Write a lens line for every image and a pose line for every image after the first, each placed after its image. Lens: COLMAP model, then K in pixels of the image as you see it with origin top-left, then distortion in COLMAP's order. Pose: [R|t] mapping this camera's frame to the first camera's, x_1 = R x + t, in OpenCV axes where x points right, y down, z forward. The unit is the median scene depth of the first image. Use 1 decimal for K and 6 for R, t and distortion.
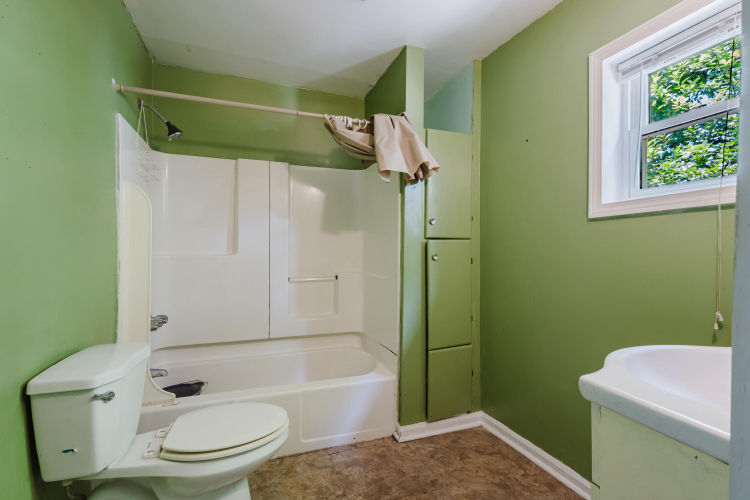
lens RADIAL K [[344.3, 0, 375.8], [0, 344.3, 248.8], [0, 0, 1]] dist [0.008786, -0.000927]
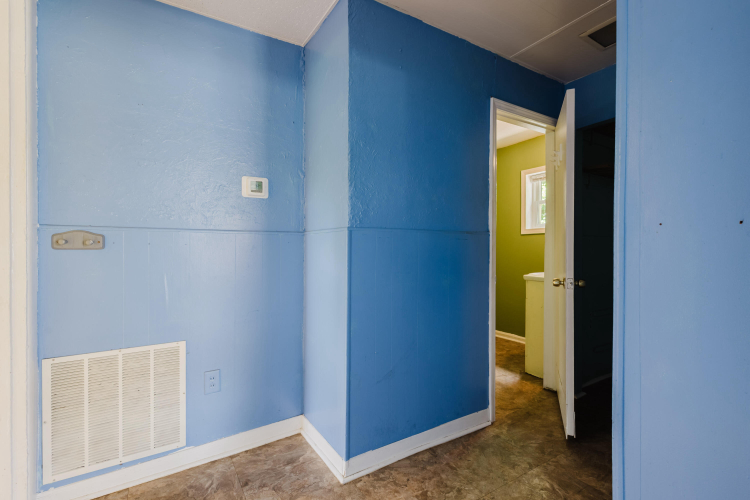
lens RADIAL K [[344.3, 0, 375.8], [0, 344.3, 248.8], [0, 0, 1]] dist [0.008786, -0.000927]
pose [[0.983231, -0.003735, 0.182326, -0.931417], [0.002430, 0.999970, 0.007380, -0.005491], [-0.182348, -0.006813, 0.983210, -1.349917]]
